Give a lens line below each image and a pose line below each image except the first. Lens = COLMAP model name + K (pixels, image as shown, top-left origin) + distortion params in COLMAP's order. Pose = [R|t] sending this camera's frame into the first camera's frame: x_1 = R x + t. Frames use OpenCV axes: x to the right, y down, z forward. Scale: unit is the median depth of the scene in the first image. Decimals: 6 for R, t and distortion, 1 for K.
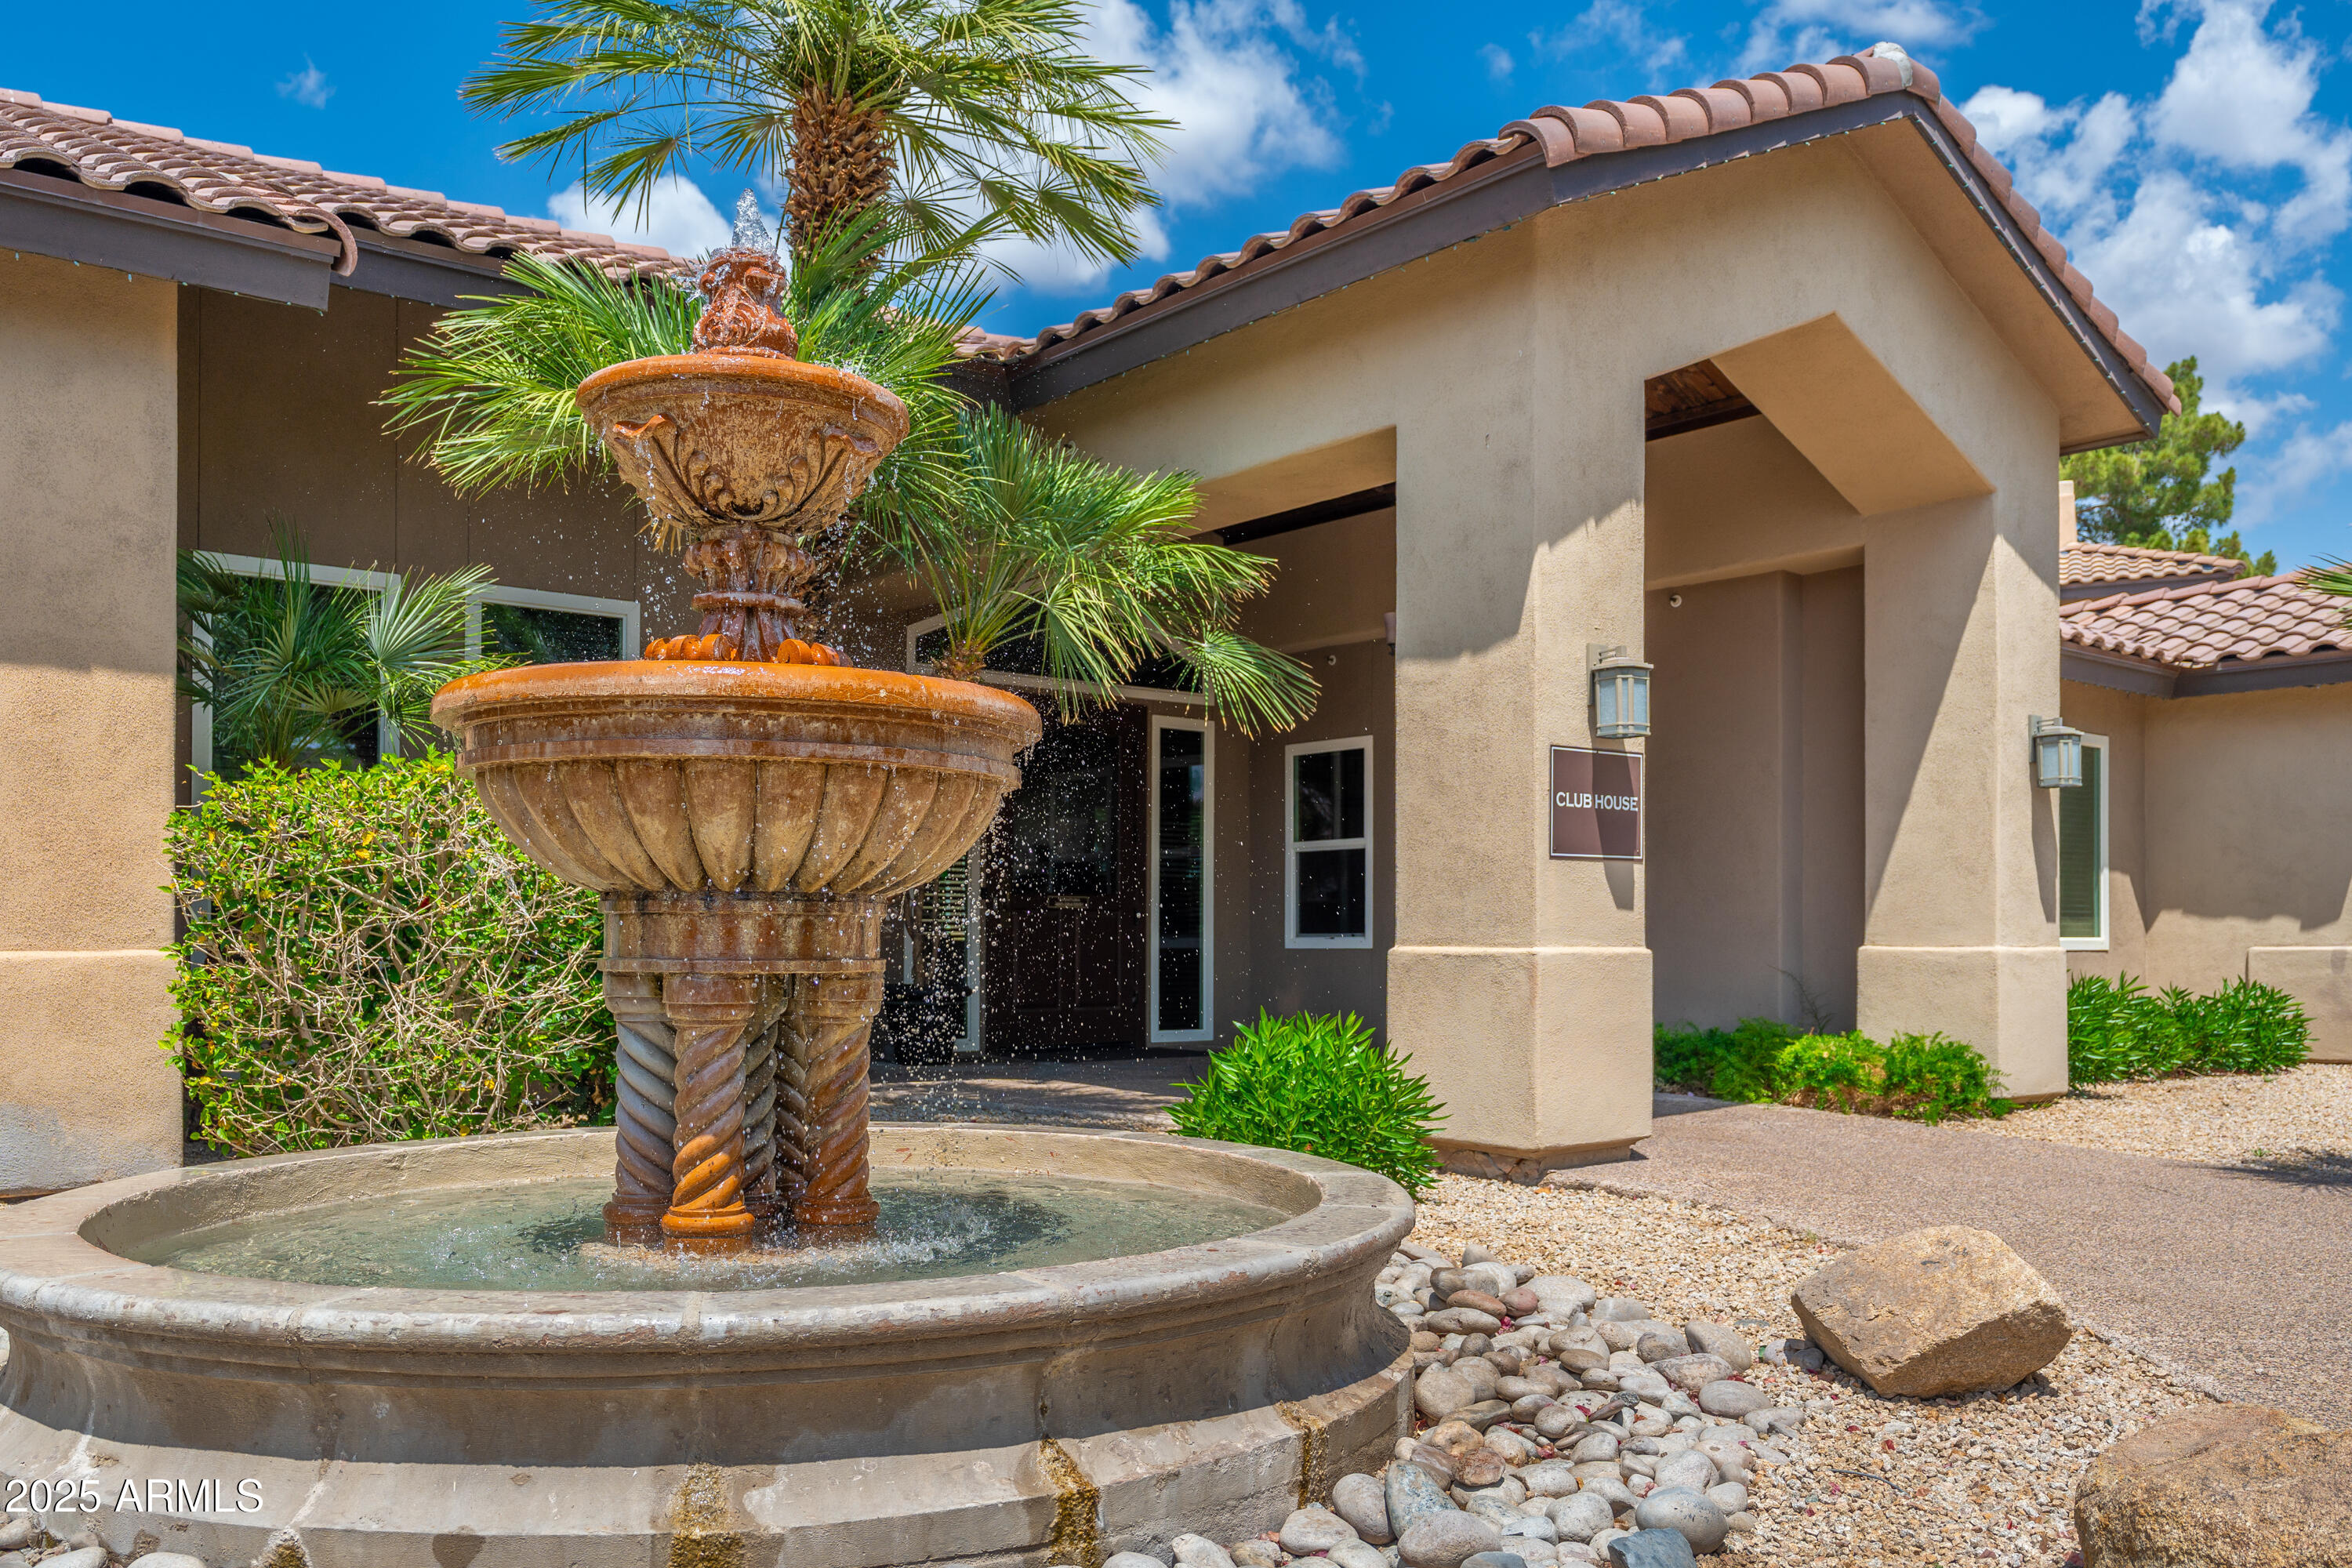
lens RADIAL K [[1905.1, 0, 1176.4], [0, 1905.1, 923.2], [0, 0, 1]] dist [-0.007166, -0.007406]
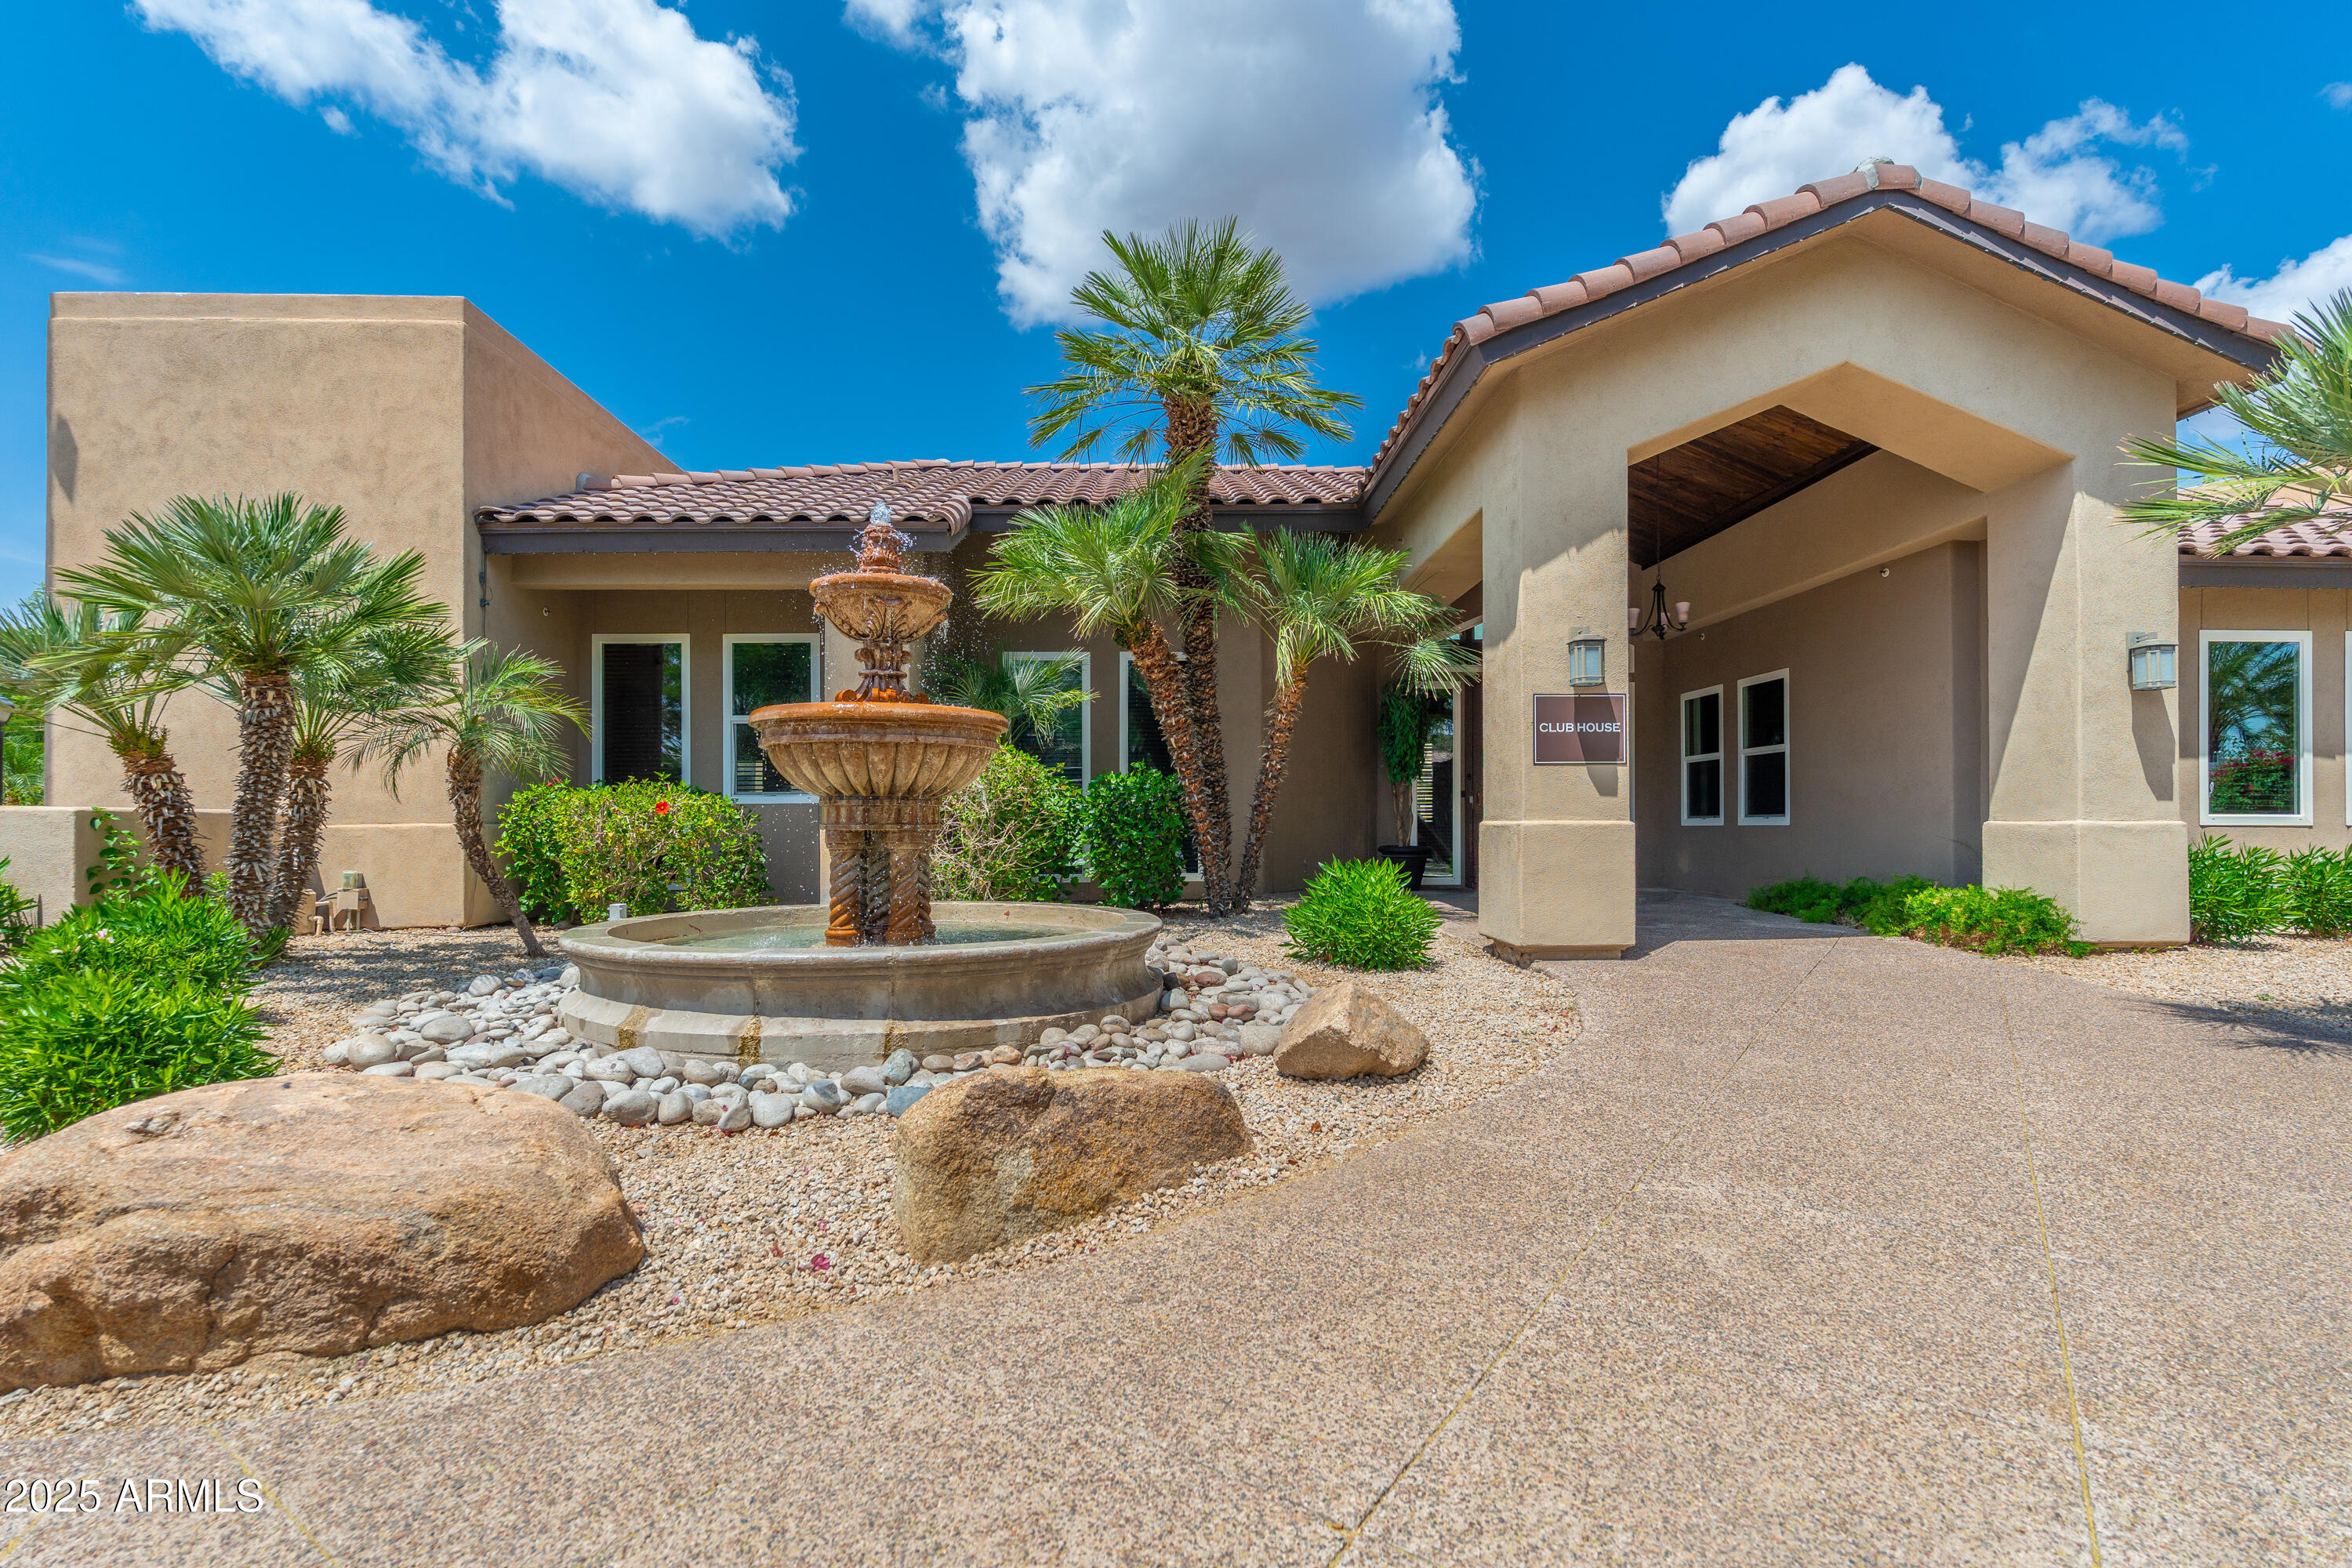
lens RADIAL K [[1099.8, 0, 1178.3], [0, 1099.8, 827.2], [0, 0, 1]] dist [-0.009118, 0.000277]
pose [[0.795982, -0.001802, -0.605318, 0.439858], [0.007916, 0.999941, 0.007433, 0.007399], [0.605269, -0.010708, 0.795949, 0.071048]]
